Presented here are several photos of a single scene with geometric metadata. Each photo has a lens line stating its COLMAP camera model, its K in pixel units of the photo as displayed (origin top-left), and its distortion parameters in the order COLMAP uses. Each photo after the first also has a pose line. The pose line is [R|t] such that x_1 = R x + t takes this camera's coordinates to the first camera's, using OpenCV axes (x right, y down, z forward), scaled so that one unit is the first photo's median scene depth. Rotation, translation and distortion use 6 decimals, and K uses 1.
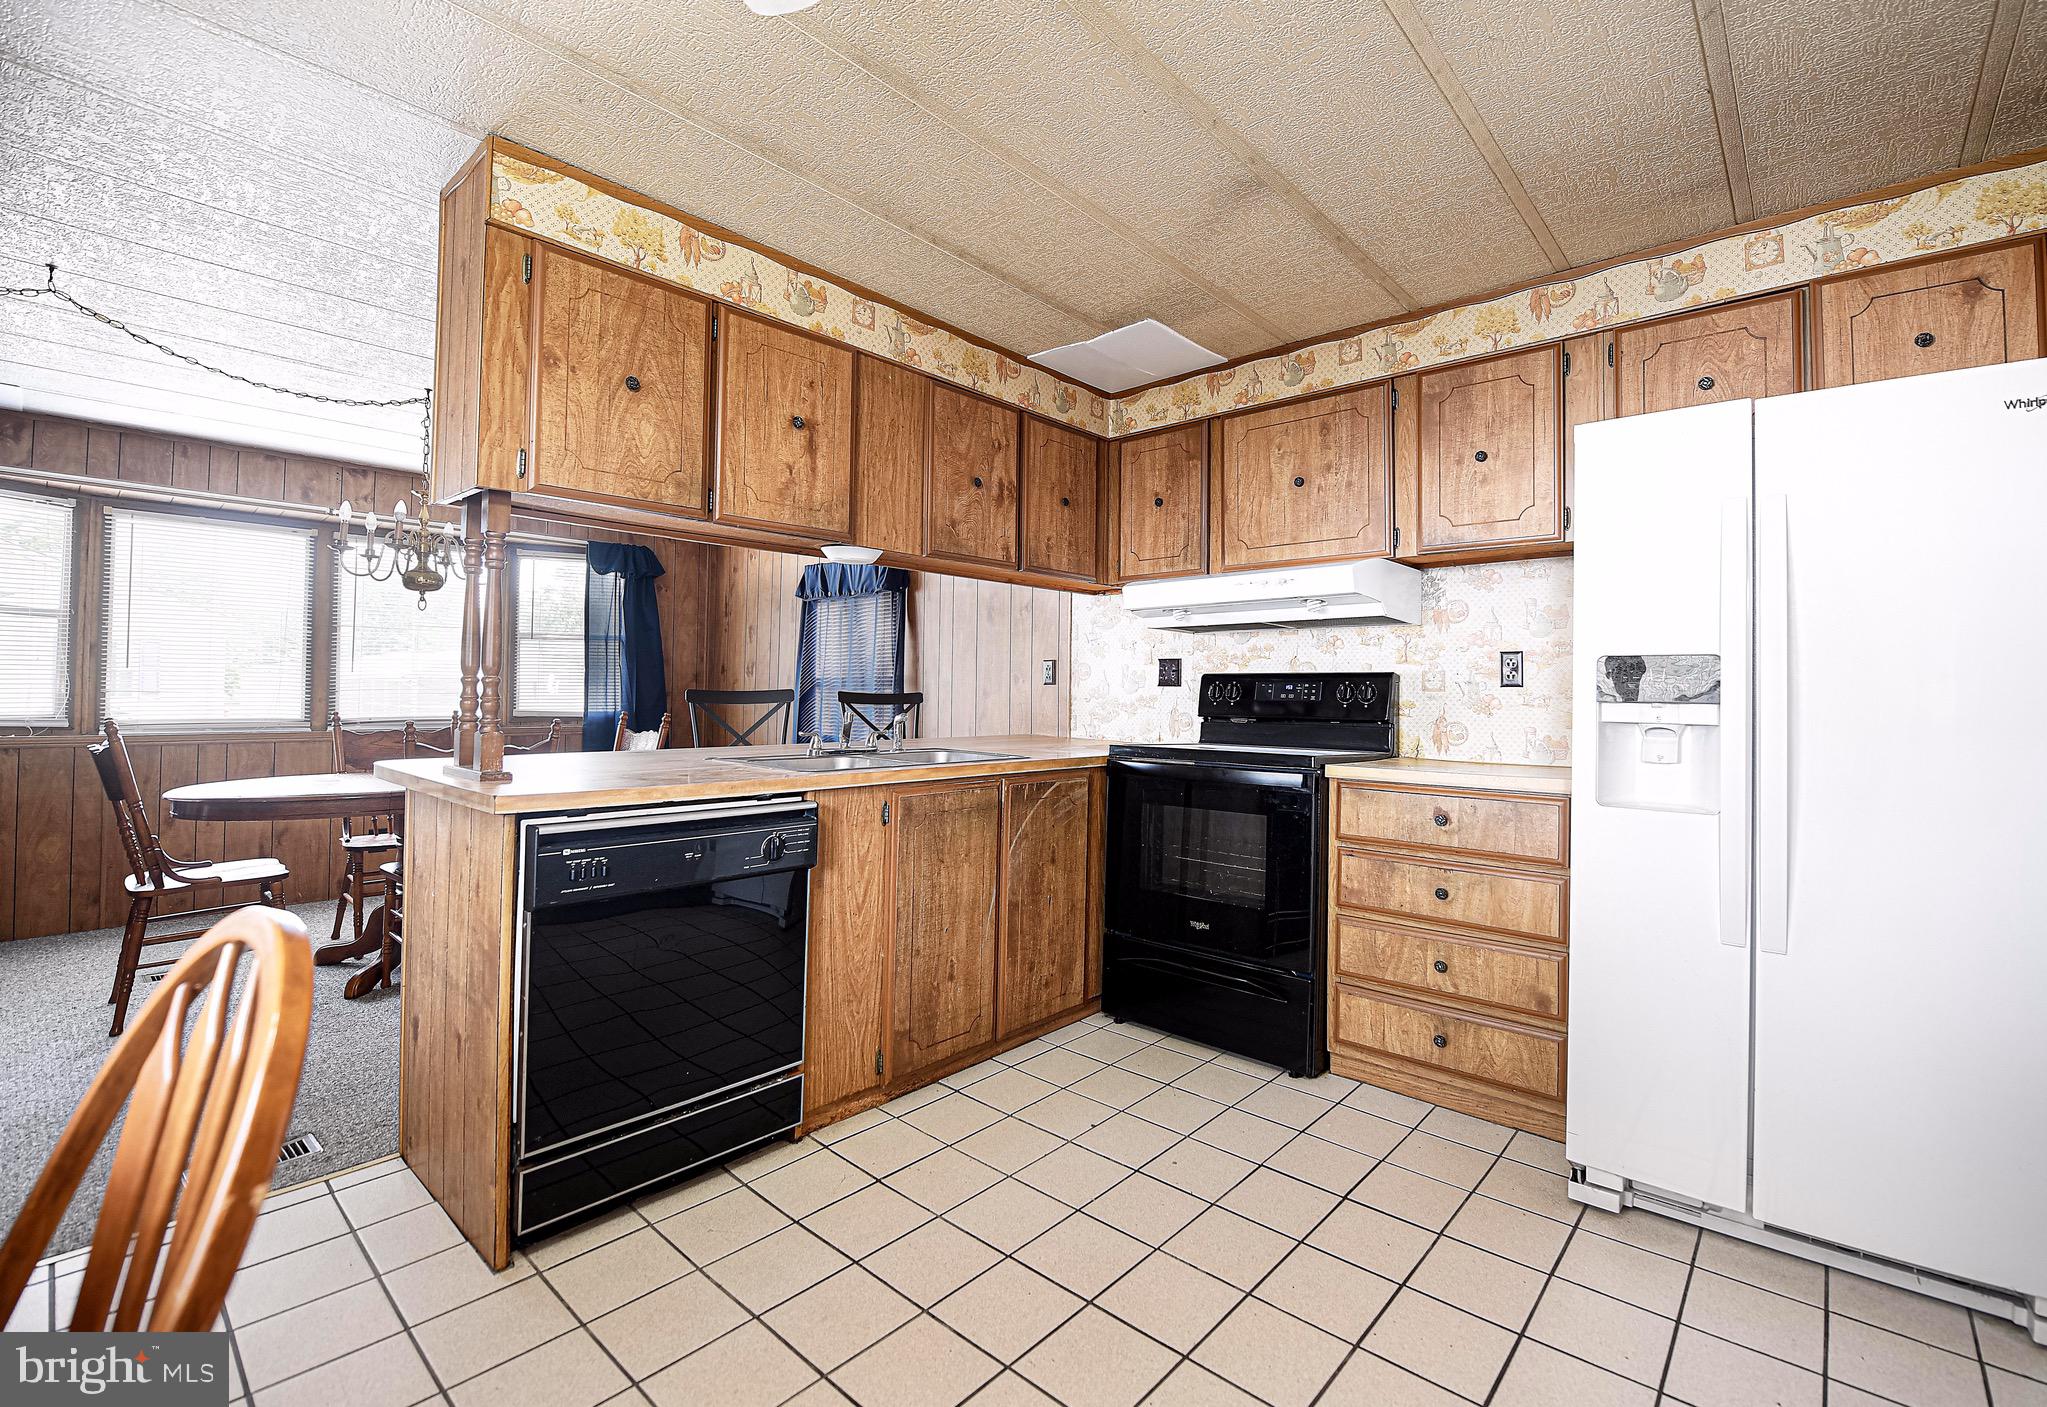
lens RADIAL K [[897.5, 0, 1097.2], [0, 897.5, 674.8], [0, 0, 1]] dist [-0.011344, -0.000365]
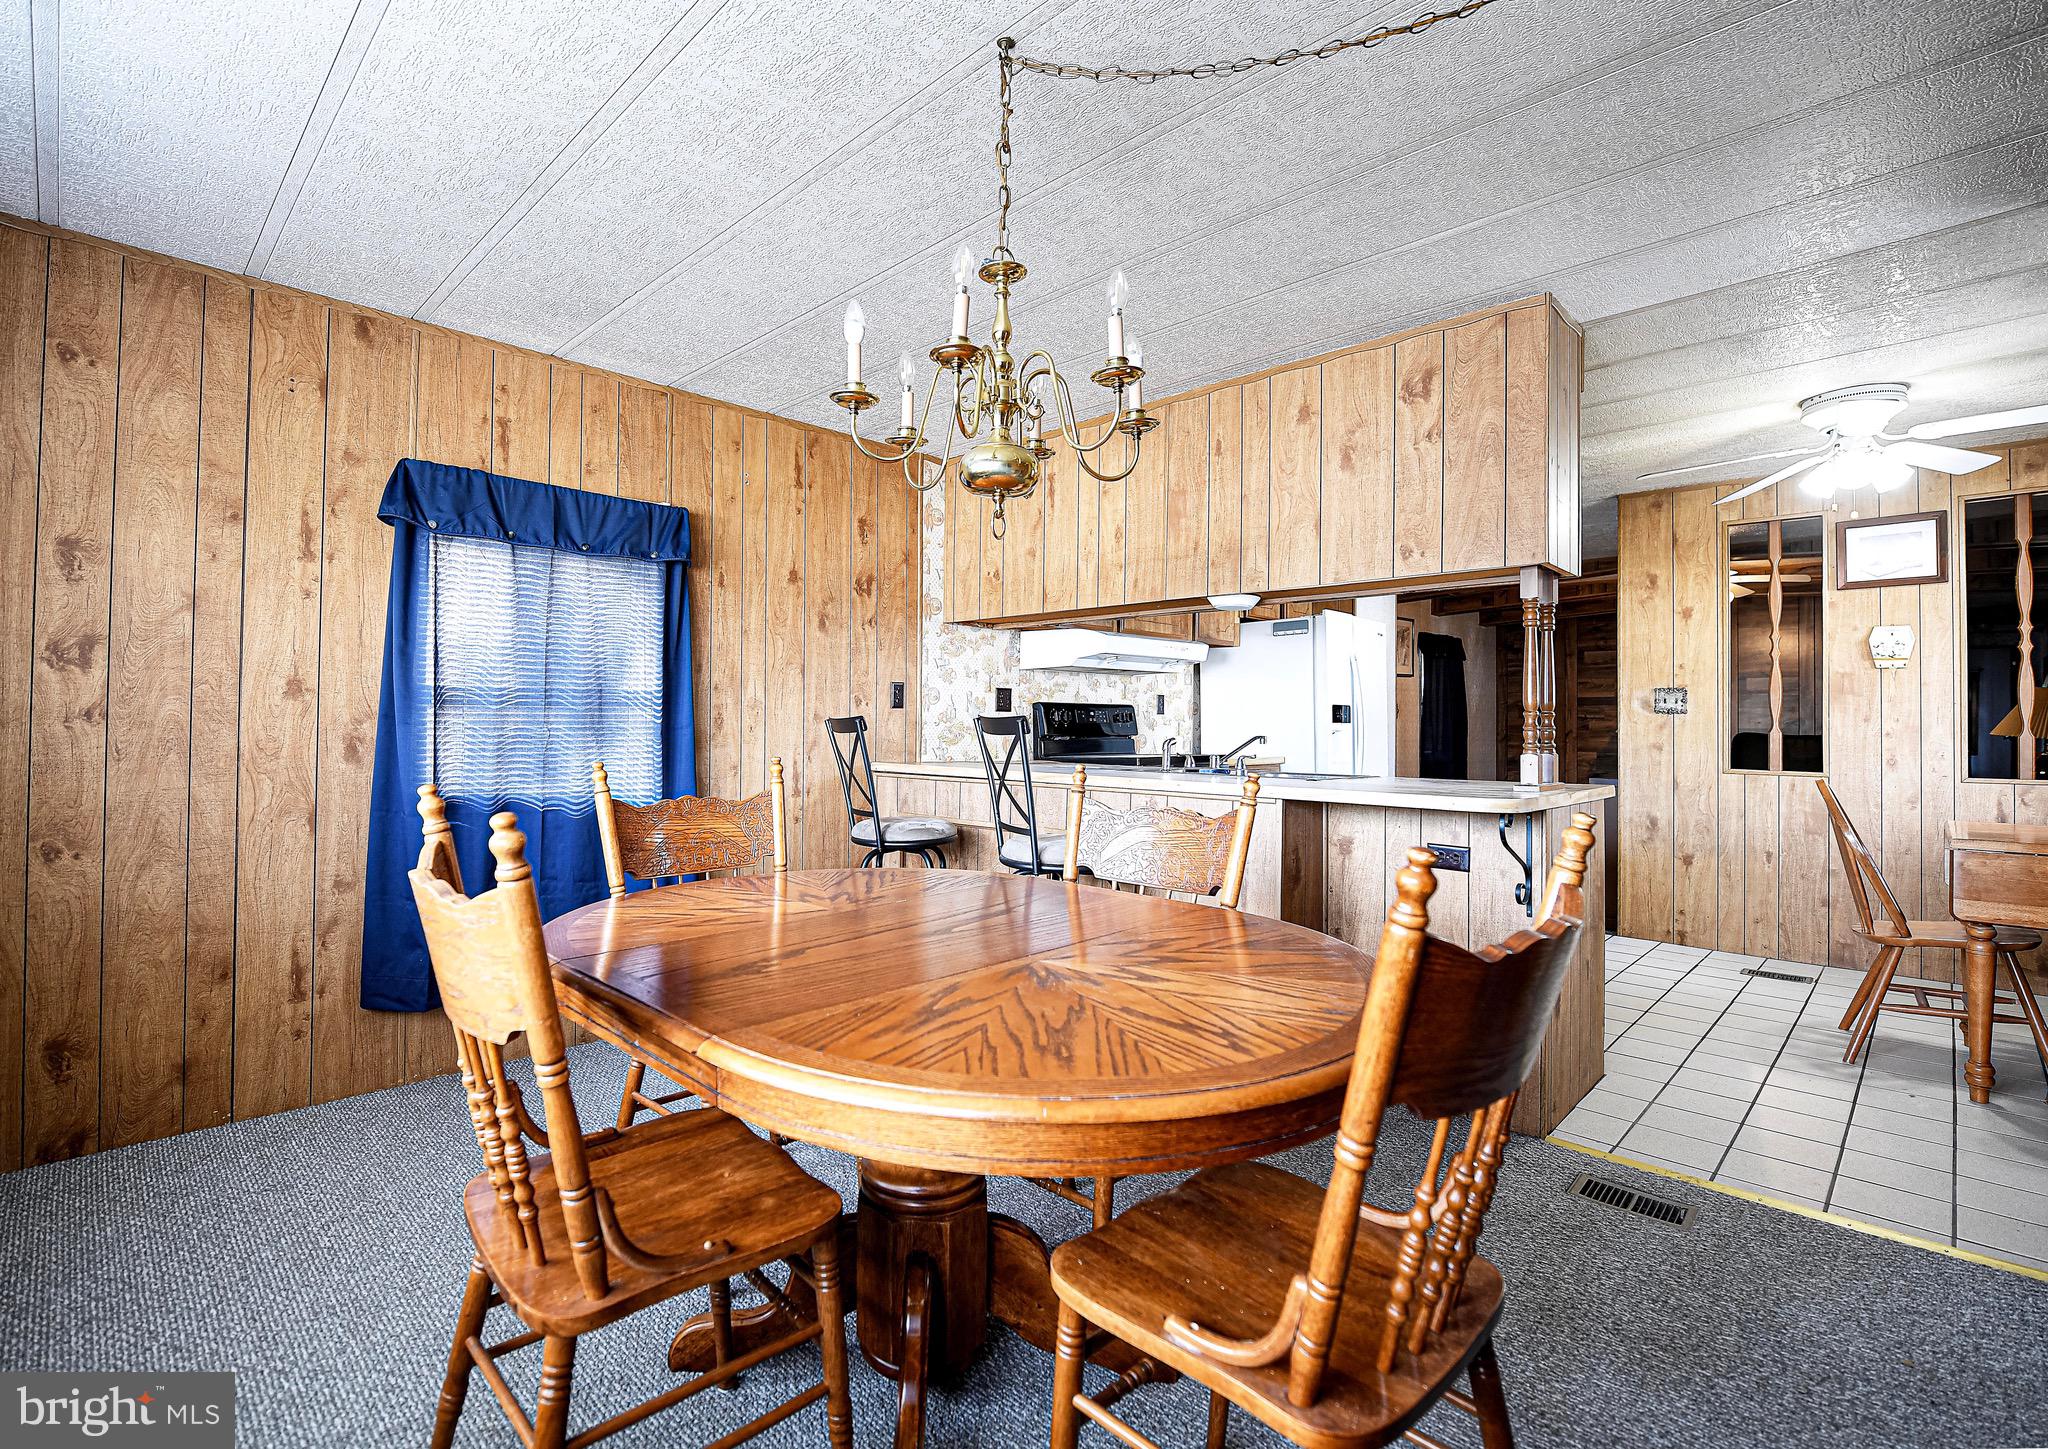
lens RADIAL K [[958.4, 0, 954.4], [0, 958.4, 713.6], [0, 0, 1]] dist [-0.014285, -0.001282]
pose [[0.120394, 0.000560, 0.992726, -1.454680], [-0.027061, 0.999630, 0.002718, 0.017023], [-0.992357, -0.027191, 0.120365, 1.132580]]
